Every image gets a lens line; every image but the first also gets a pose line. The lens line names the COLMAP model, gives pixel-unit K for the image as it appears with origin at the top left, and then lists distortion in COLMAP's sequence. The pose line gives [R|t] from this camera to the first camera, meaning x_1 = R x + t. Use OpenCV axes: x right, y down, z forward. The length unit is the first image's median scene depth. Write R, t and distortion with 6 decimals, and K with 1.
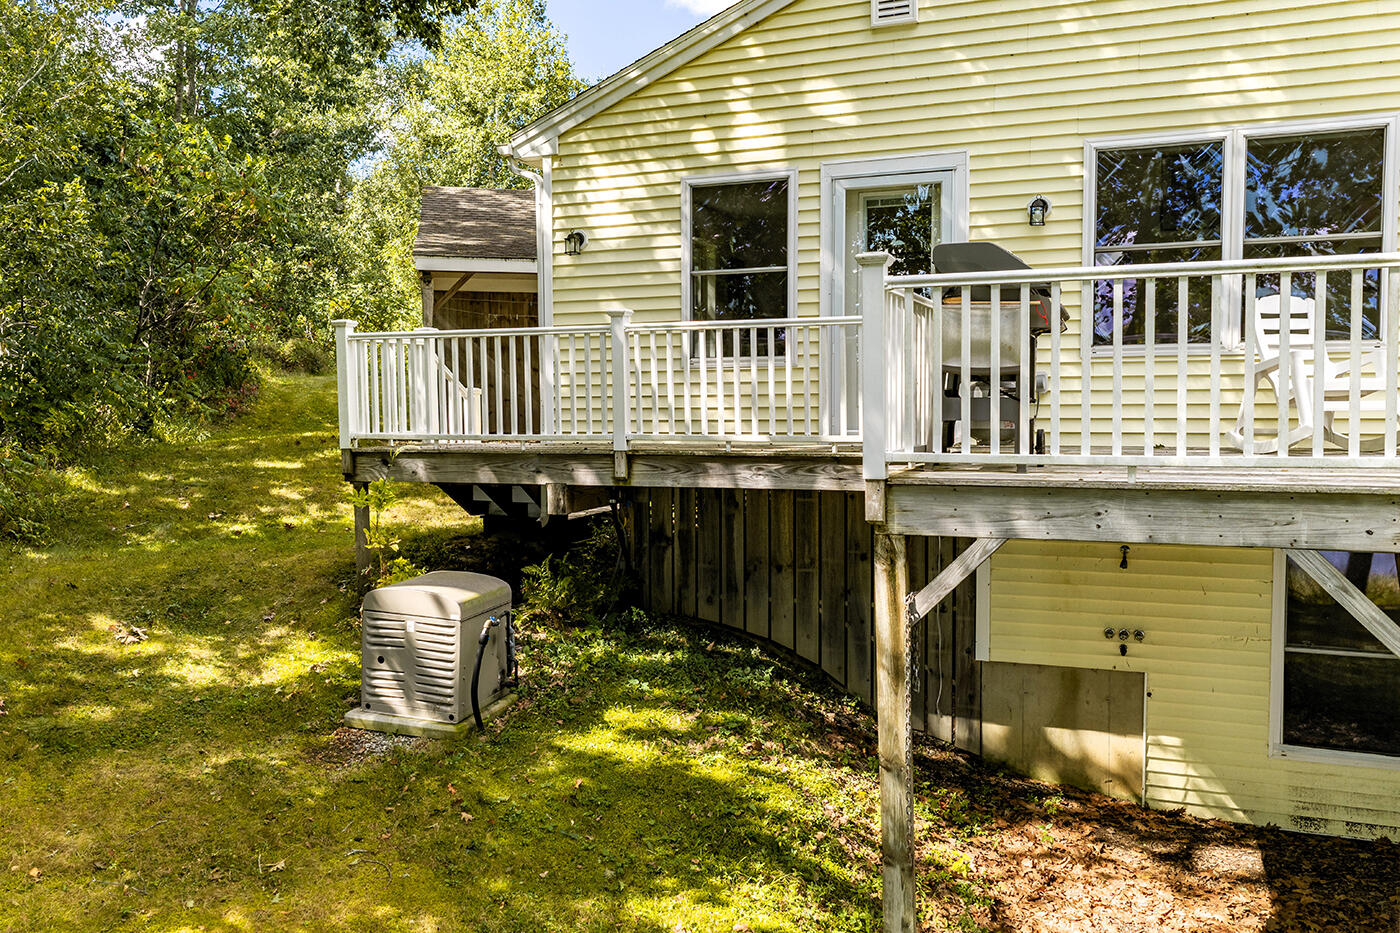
lens RADIAL K [[1143.1, 0, 707.4], [0, 1143.1, 468.3], [0, 0, 1]] dist [0.017415, -0.030896]
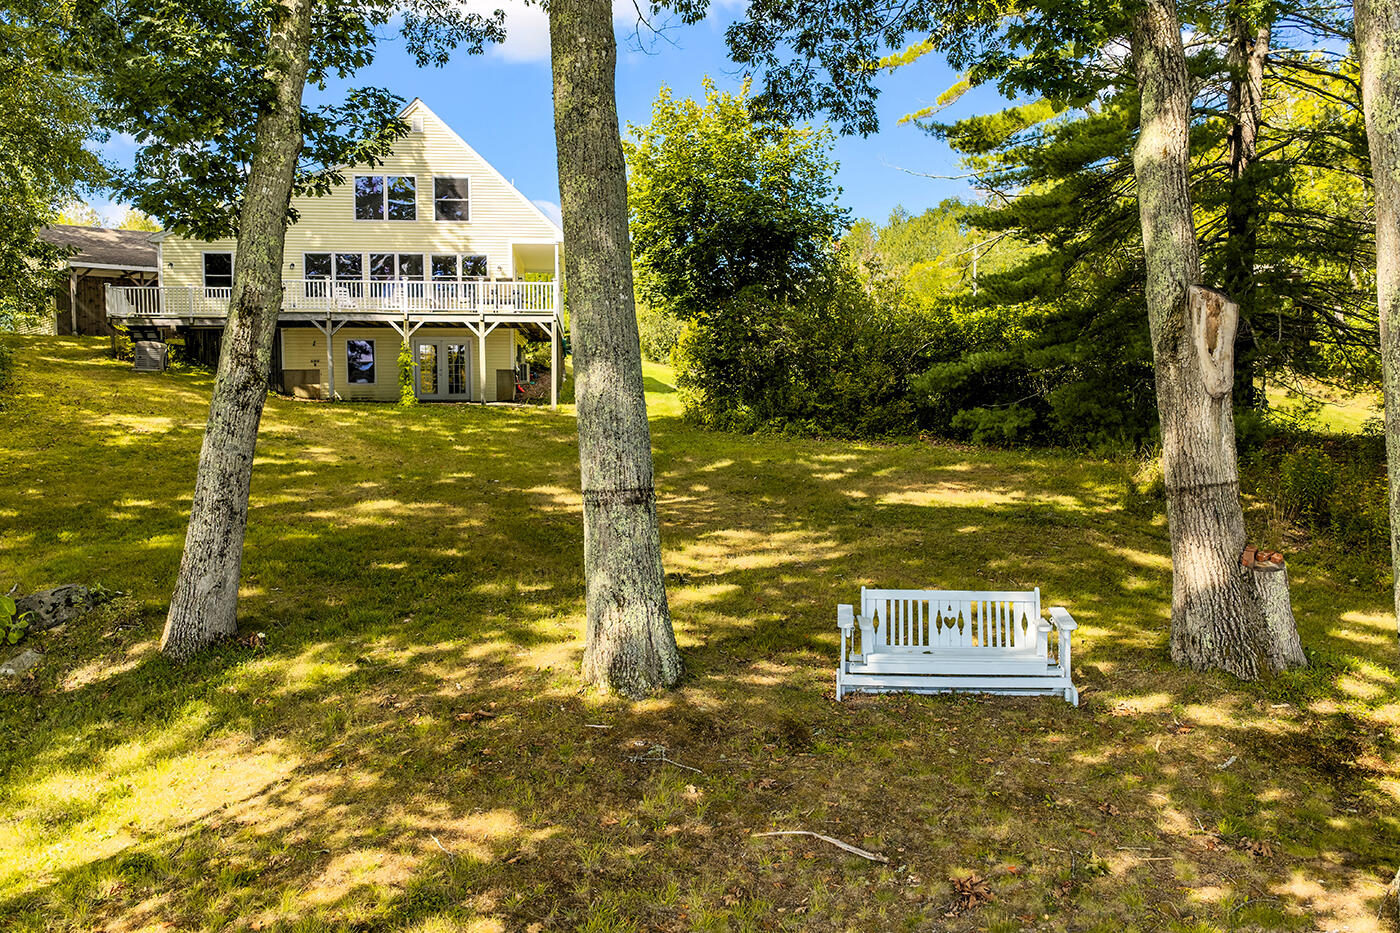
lens RADIAL K [[1143.1, 0, 703.6], [0, 1143.1, 472.1], [0, 0, 1]] dist [0.017415, -0.030896]
pose [[0.886252, -0.025838, 0.462483, -0.366226], [0.024715, 0.999658, 0.008489, 0.565004], [-0.462544, 0.003907, 0.886588, -3.595041]]
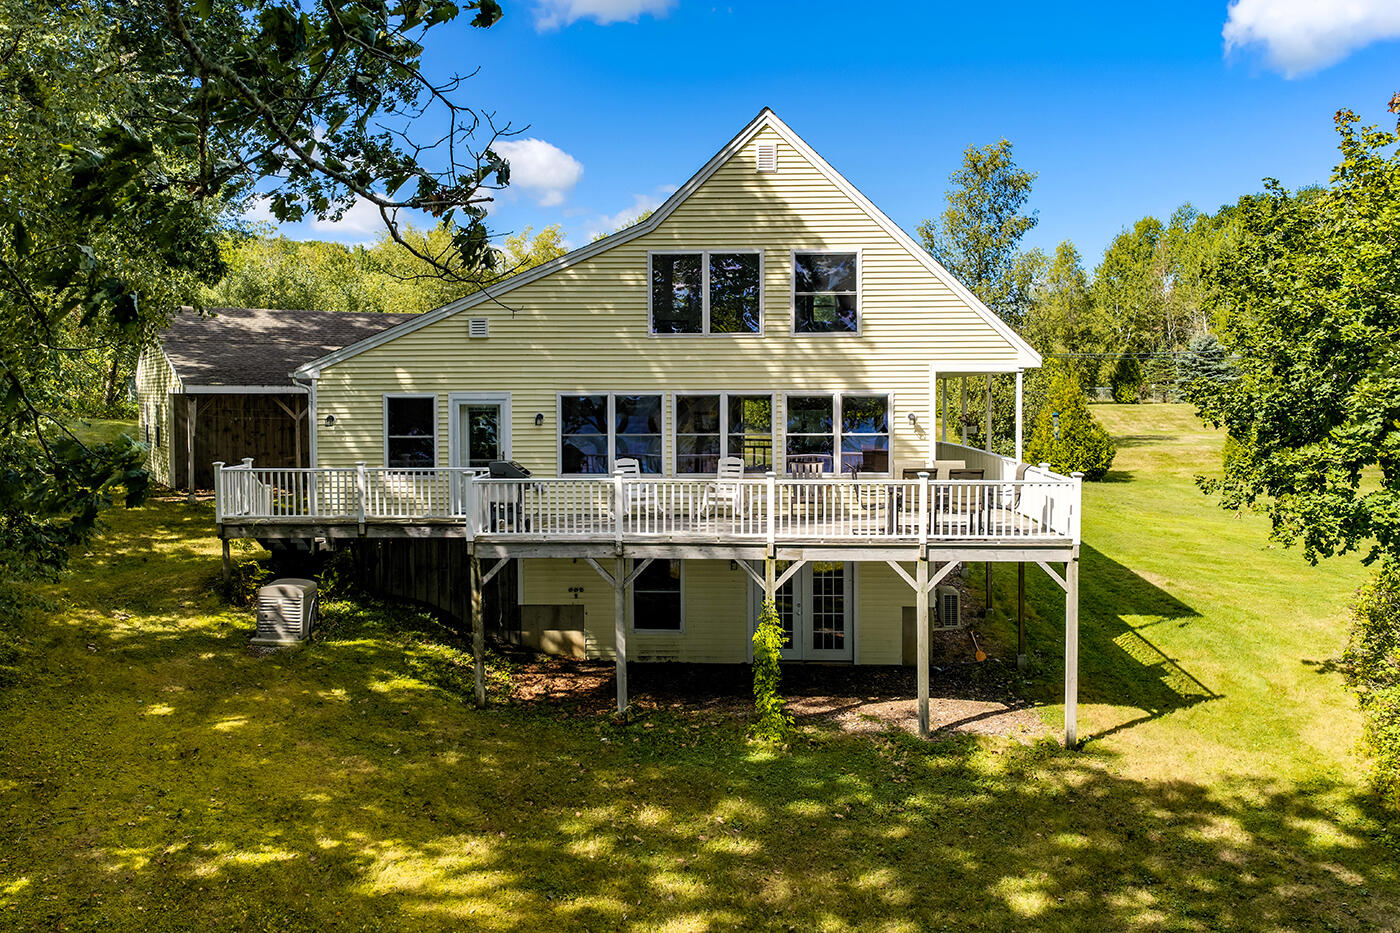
lens RADIAL K [[1143.1, 0, 709.1], [0, 1143.1, 424.4], [0, 0, 1]] dist [0.017415, -0.030896]
pose [[0.944058, -0.008196, 0.329676, -0.171315], [0.017344, 0.999542, -0.024816, -0.141380], [-0.329322, 0.029145, 0.943768, -1.397422]]
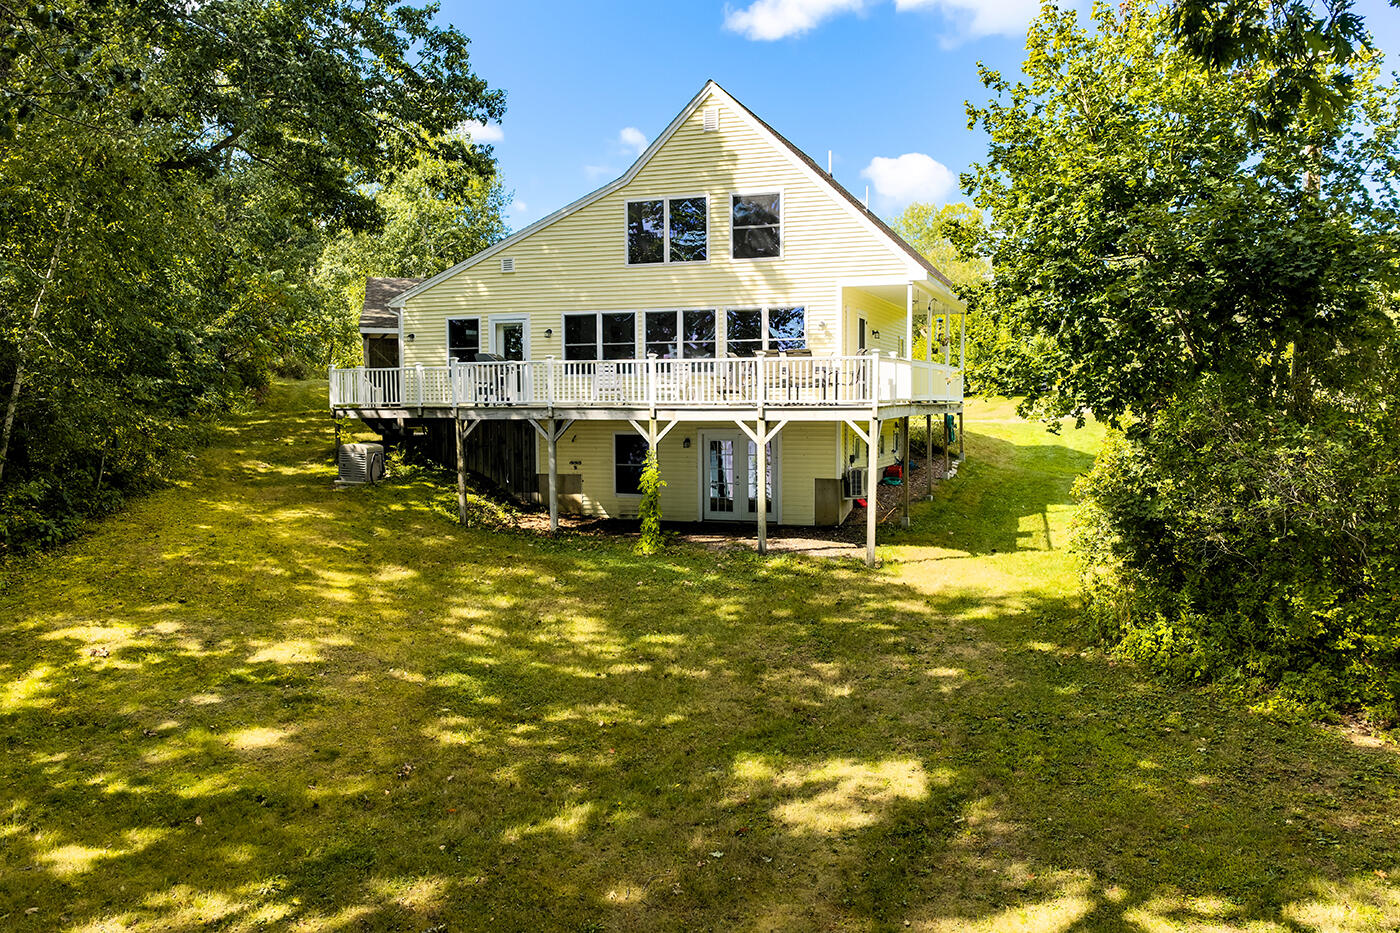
lens RADIAL K [[1143.1, 0, 708.8], [0, 1143.1, 468.6], [0, 0, 1]] dist [0.017415, -0.030896]
pose [[0.999523, -0.001096, 0.030855, 0.623852], [0.001144, 0.999998, -0.001556, 0.161330], [-0.030854, 0.001590, 0.999523, -2.194660]]
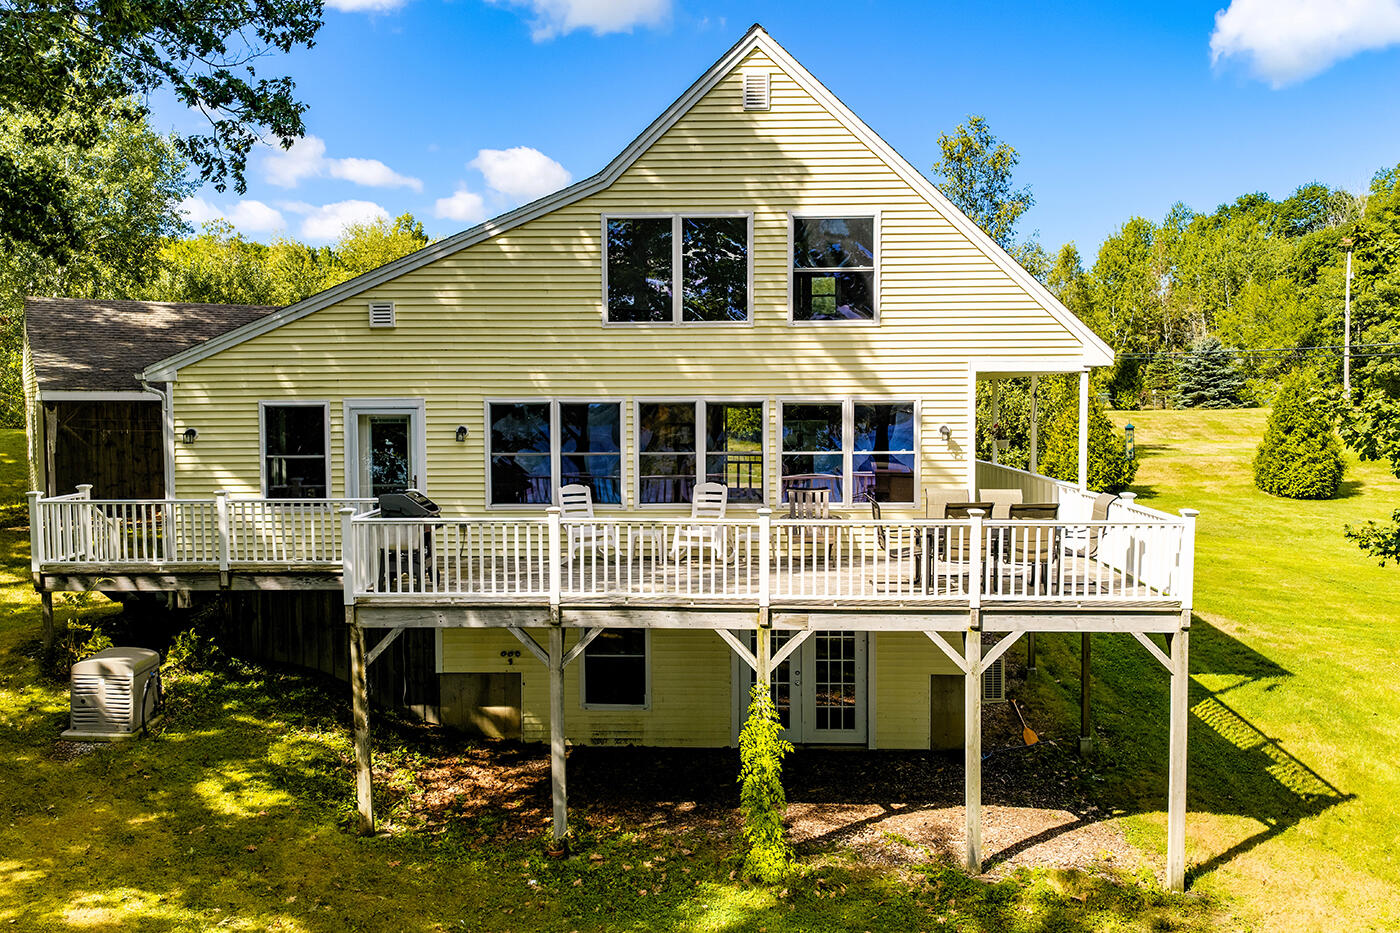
lens RADIAL K [[1143.1, 0, 703.2], [0, 1143.1, 458.2], [0, 0, 1]] dist [0.017415, -0.030896]
pose [[0.941458, -0.016759, 0.336713, 0.027076], [0.018337, 0.999831, -0.001505, -0.168412], [-0.336631, 0.007591, 0.941606, -0.889143]]
